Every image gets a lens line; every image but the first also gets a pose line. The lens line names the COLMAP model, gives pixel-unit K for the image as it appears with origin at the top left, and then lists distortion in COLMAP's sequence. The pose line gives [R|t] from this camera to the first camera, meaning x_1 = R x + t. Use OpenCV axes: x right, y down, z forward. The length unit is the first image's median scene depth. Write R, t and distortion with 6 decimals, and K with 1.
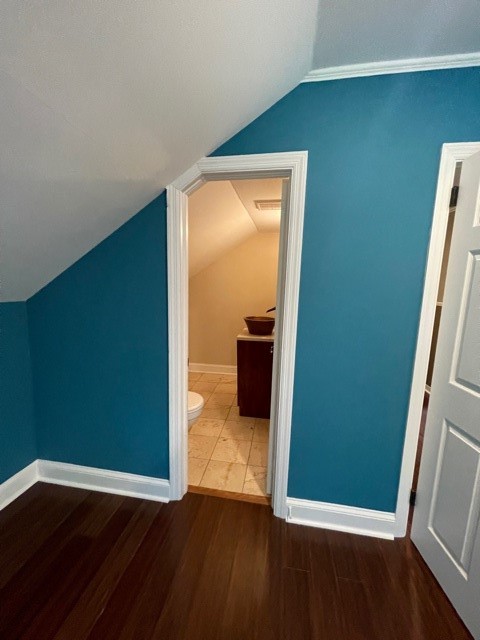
lens RADIAL K [[255.9, 0, 240.3], [0, 255.9, 319.2], [0, 0, 1]] dist [-0.004232, -0.000037]
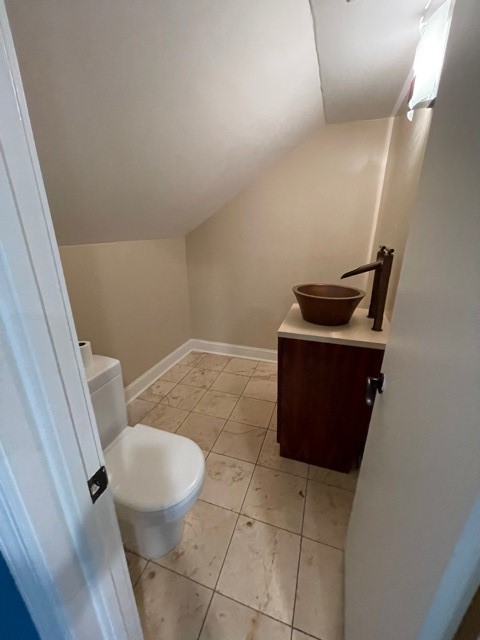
lens RADIAL K [[255.9, 0, 241.7], [0, 255.9, 321.2], [0, 0, 1]] dist [-0.004232, -0.000037]
pose [[0.986565, 0.028817, -0.160805, -0.003488], [0.000376, 0.983916, 0.178633, -0.032899], [0.163366, -0.176293, 0.970686, 0.487081]]
